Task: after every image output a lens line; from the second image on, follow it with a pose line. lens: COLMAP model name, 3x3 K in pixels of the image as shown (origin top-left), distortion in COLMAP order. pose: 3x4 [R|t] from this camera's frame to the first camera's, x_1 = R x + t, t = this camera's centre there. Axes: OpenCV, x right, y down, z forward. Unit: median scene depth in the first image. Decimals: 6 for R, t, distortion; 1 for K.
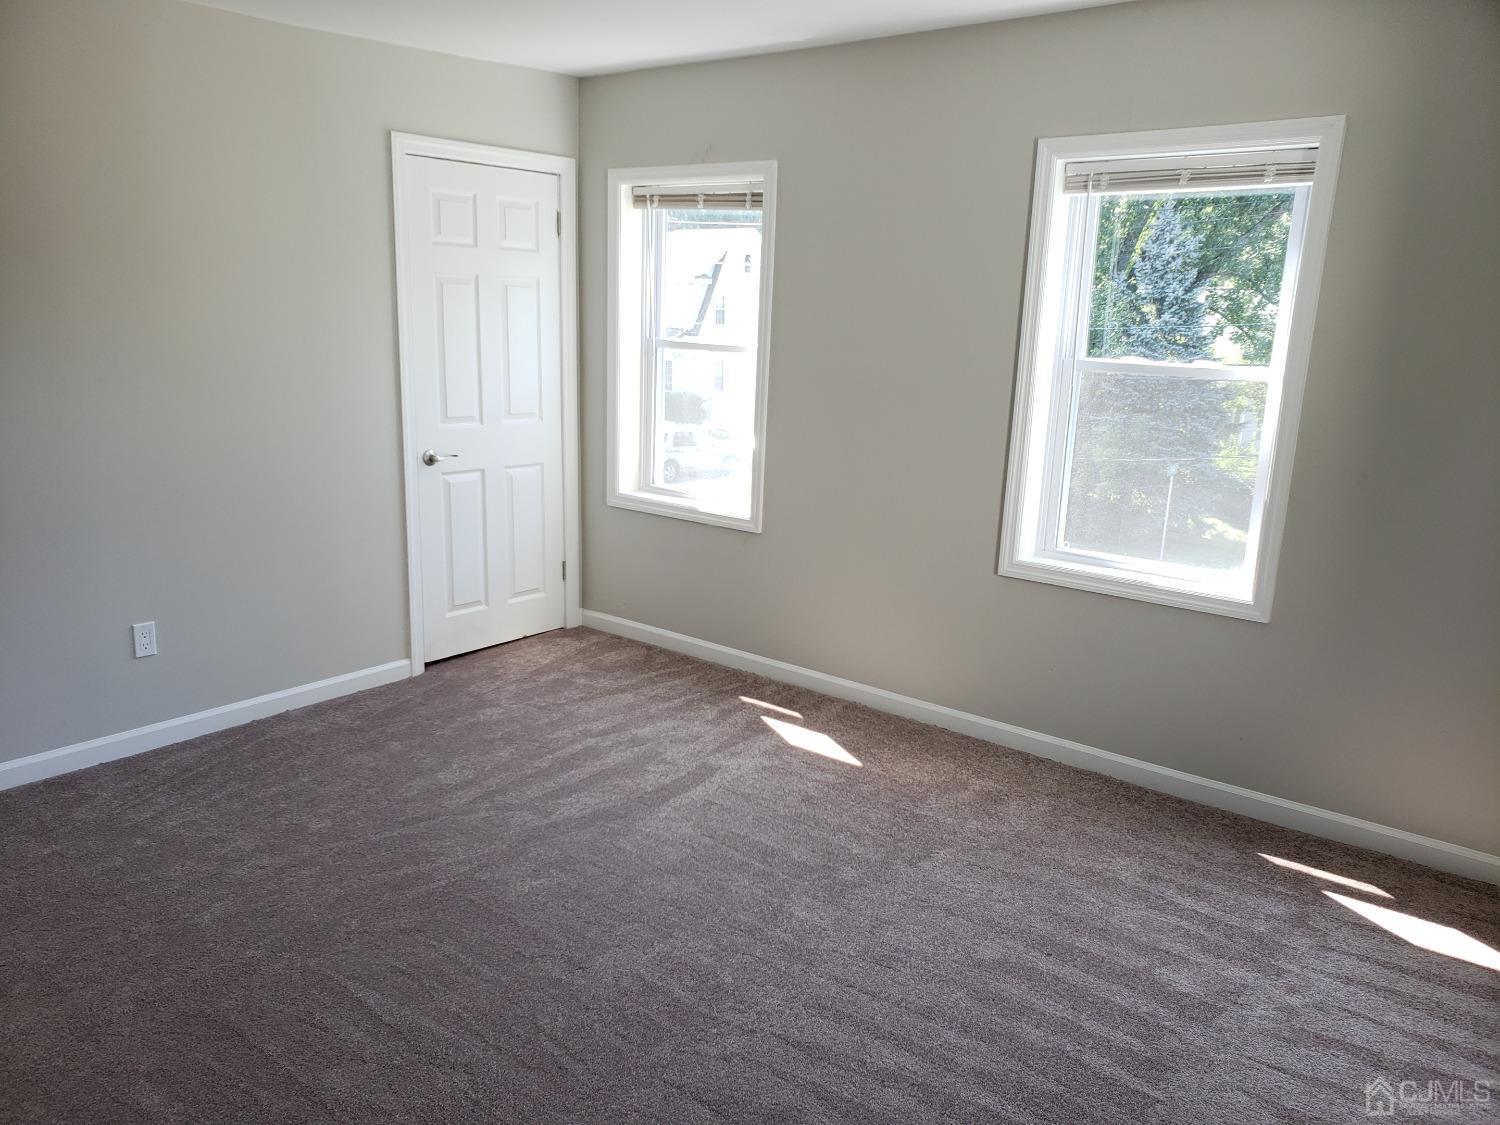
lens RADIAL K [[1174.4, 0, 746.3], [0, 1174.4, 560.8], [0, 0, 1]] dist [0.083410, -0.071725]
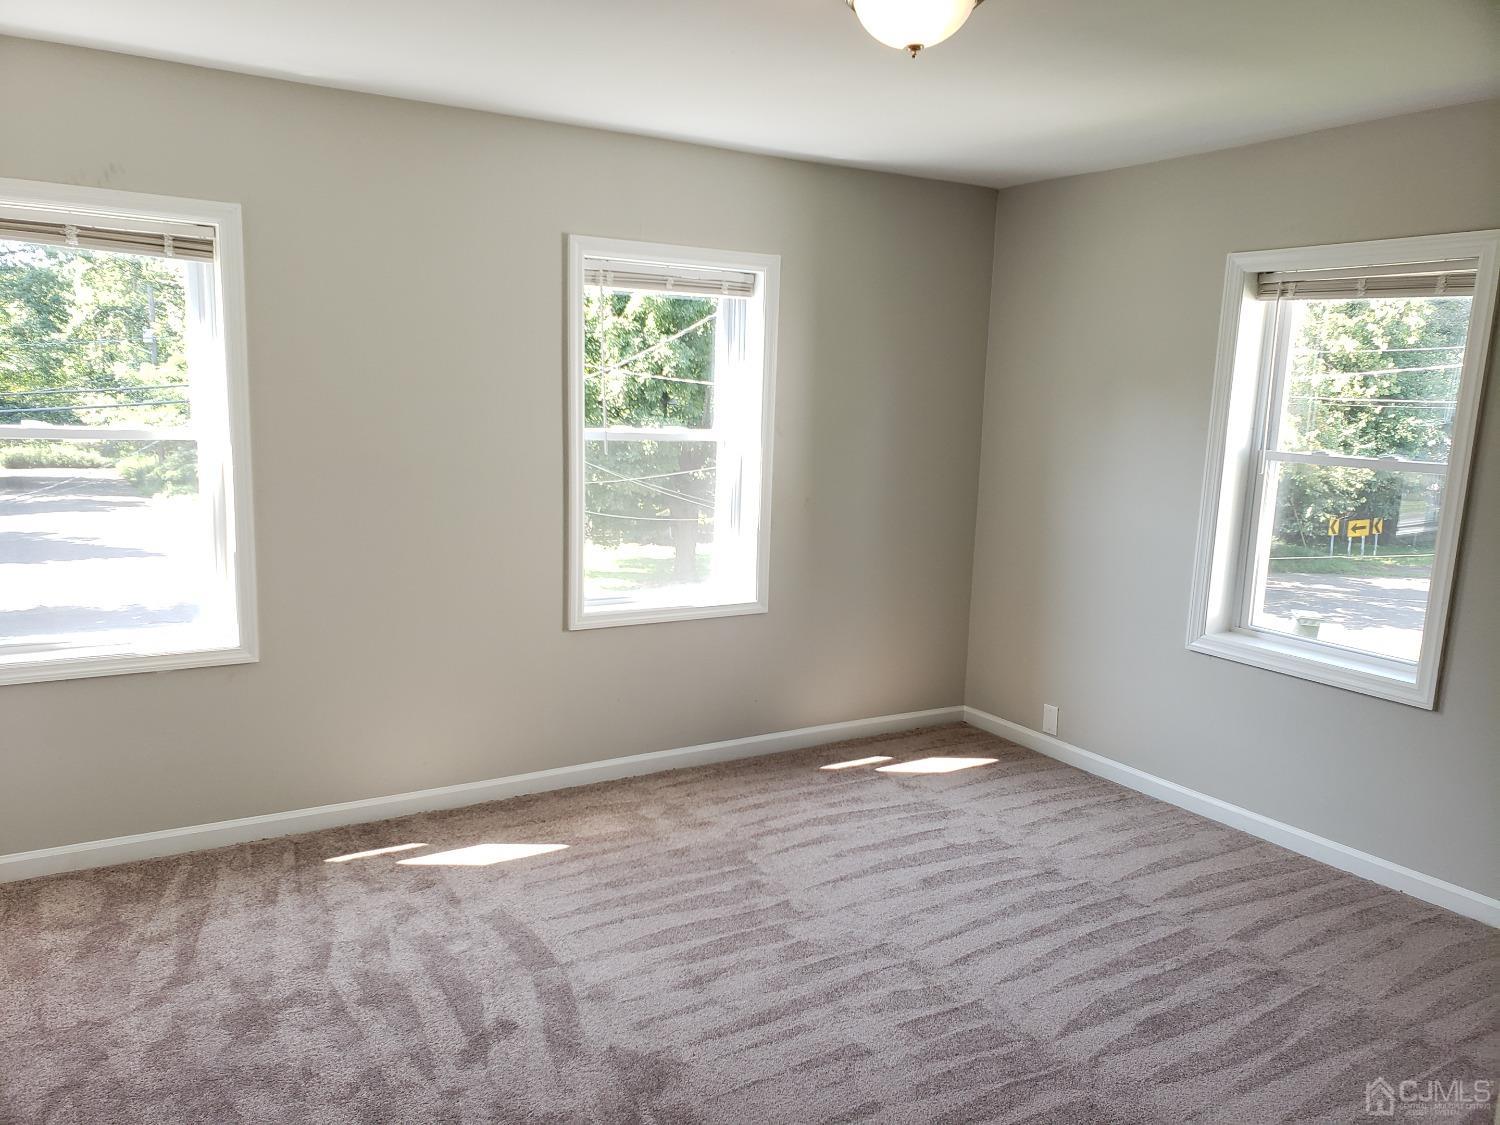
lens RADIAL K [[1174.4, 0, 751.1], [0, 1174.4, 565.8], [0, 0, 1]] dist [0.083410, -0.071725]
pose [[0.326488, -0.172419, 0.929342, -0.706848], [0.181076, 0.976420, 0.117540, -0.140121], [-0.927695, 0.129906, 0.350010, 0.456611]]
